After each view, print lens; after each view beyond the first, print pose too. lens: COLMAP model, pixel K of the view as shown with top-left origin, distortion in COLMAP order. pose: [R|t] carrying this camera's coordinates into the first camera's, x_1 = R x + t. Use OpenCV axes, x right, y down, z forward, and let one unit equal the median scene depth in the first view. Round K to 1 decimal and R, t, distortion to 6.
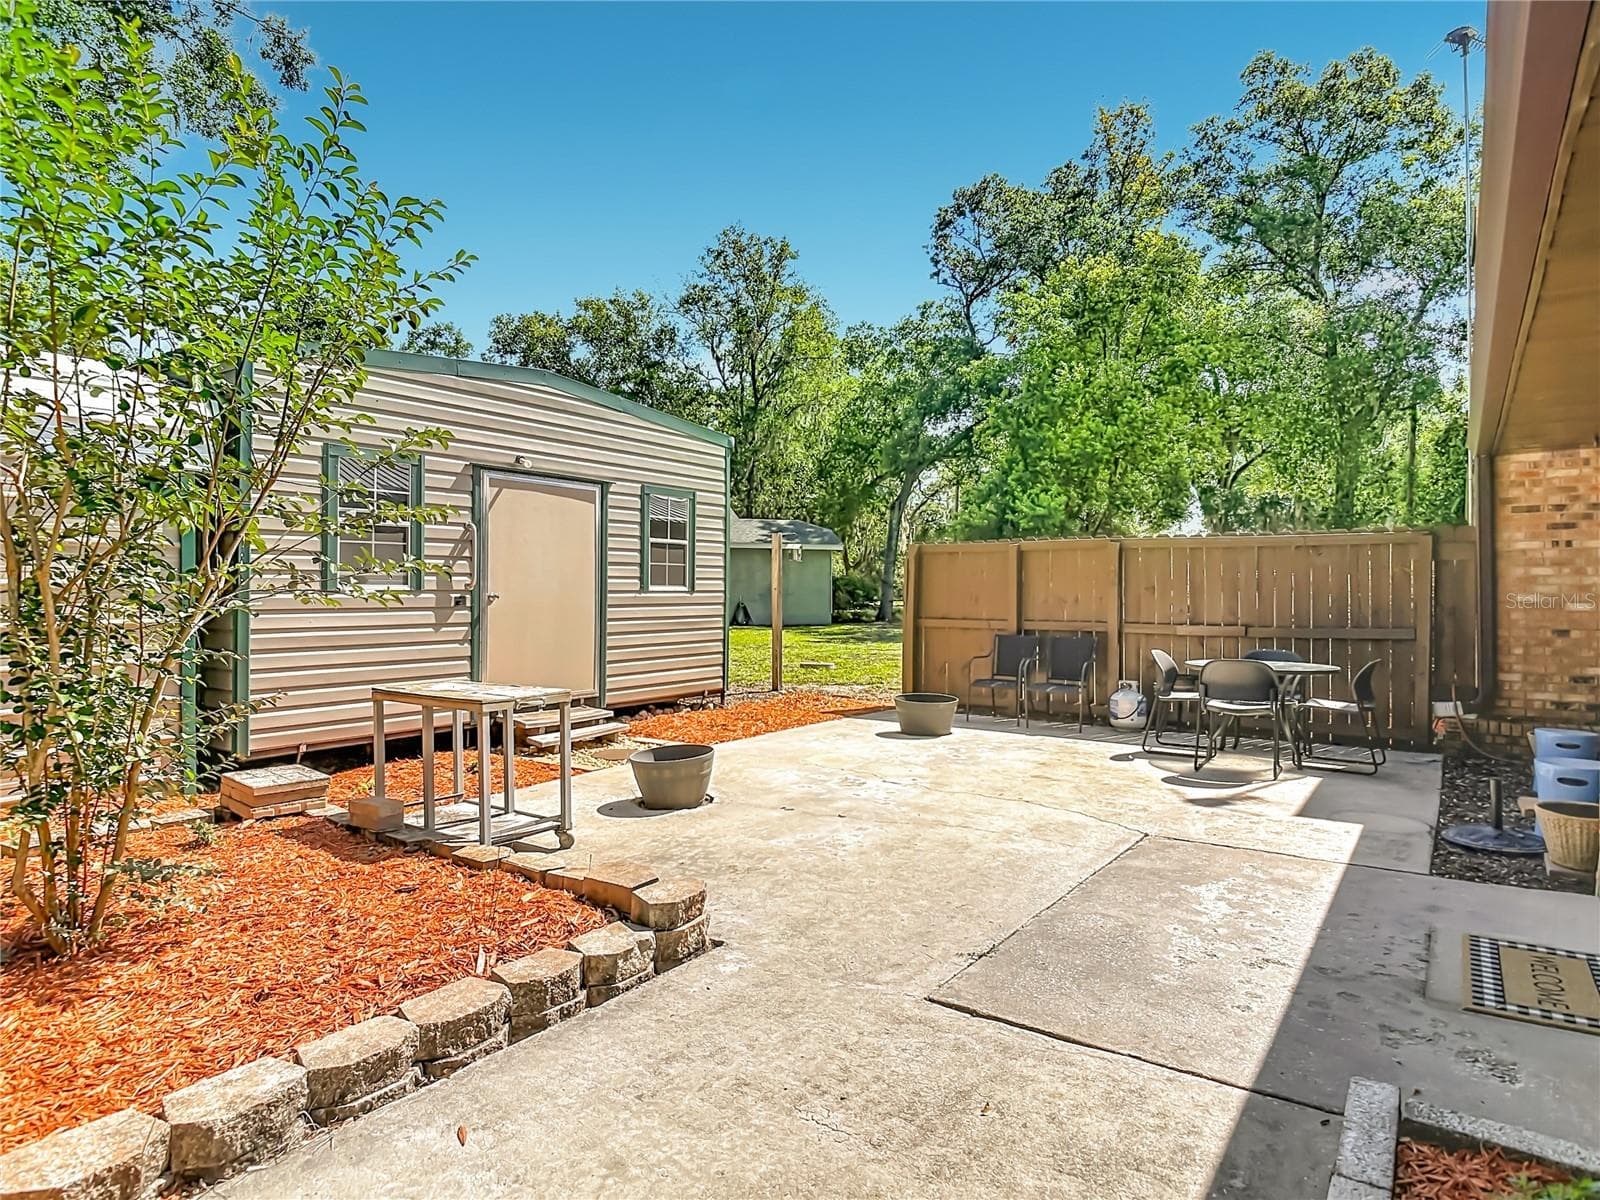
lens RADIAL K [[920.7, 0, 795.6], [0, 920.7, 600.3], [0, 0, 1]] dist [-0.022650, 0.000287]
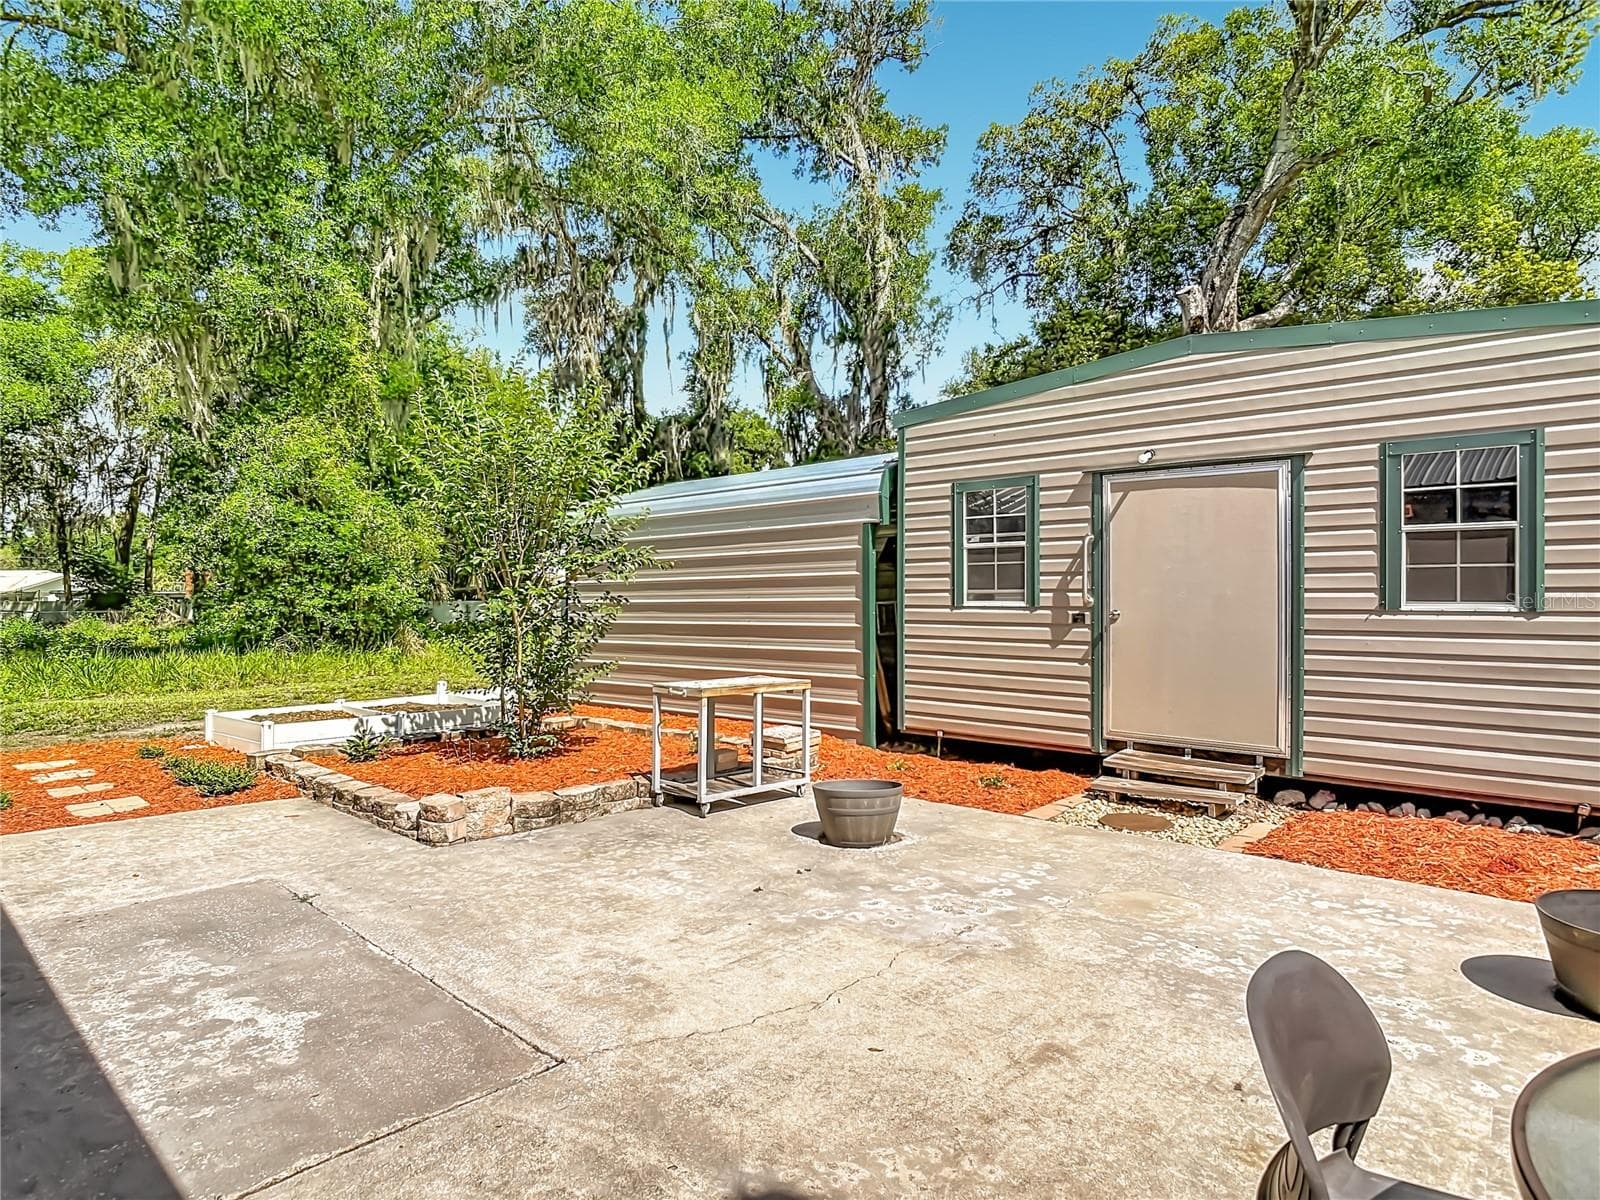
lens RADIAL K [[920.7, 0, 784.1], [0, 920.7, 594.0], [0, 0, 1]] dist [-0.022650, 0.000287]
pose [[-0.113710, -0.008897, -0.993474, 0.528407], [-0.016374, 0.999841, -0.007080, -0.010820], [0.993379, 0.015462, -0.113837, 0.692472]]
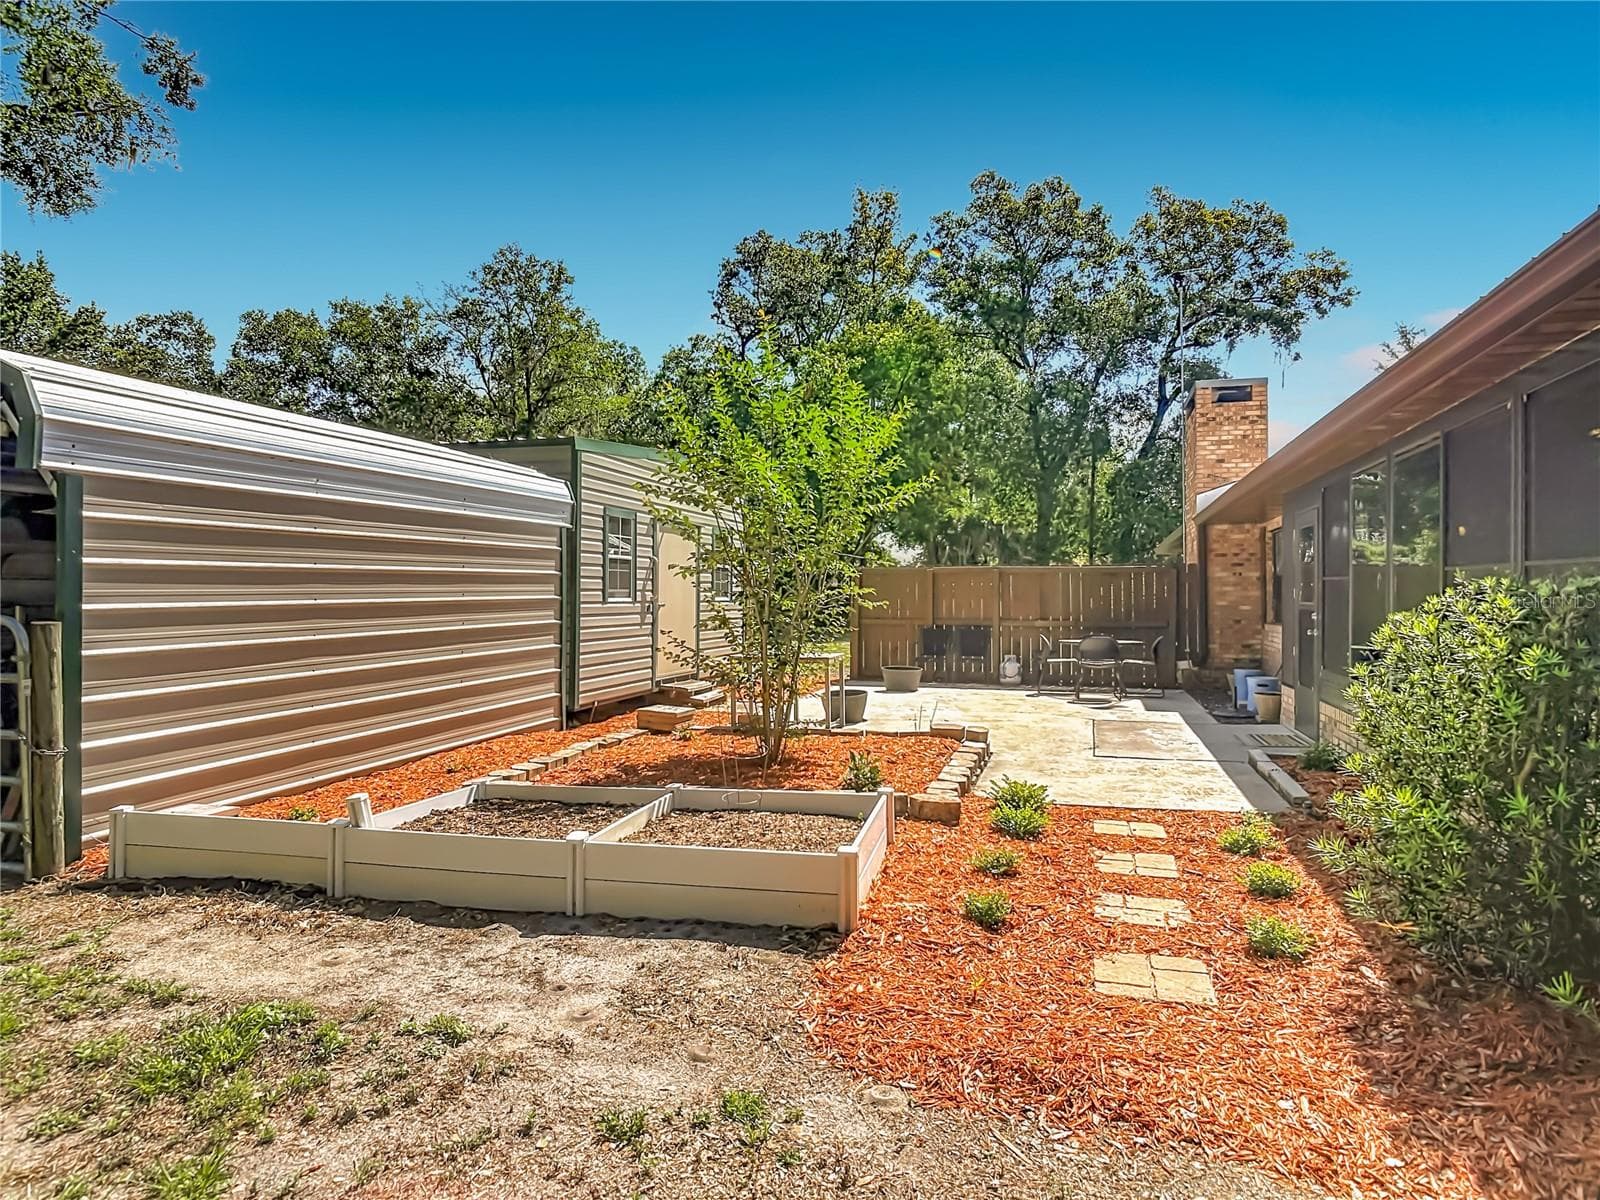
lens RADIAL K [[920.7, 0, 806.1], [0, 920.7, 603.0], [0, 0, 1]] dist [-0.022650, 0.000287]
pose [[0.946205, -0.004970, 0.323528, -0.522731], [0.006915, 0.999964, -0.004861, 0.000653], [-0.323492, 0.006836, 0.946206, -0.431564]]
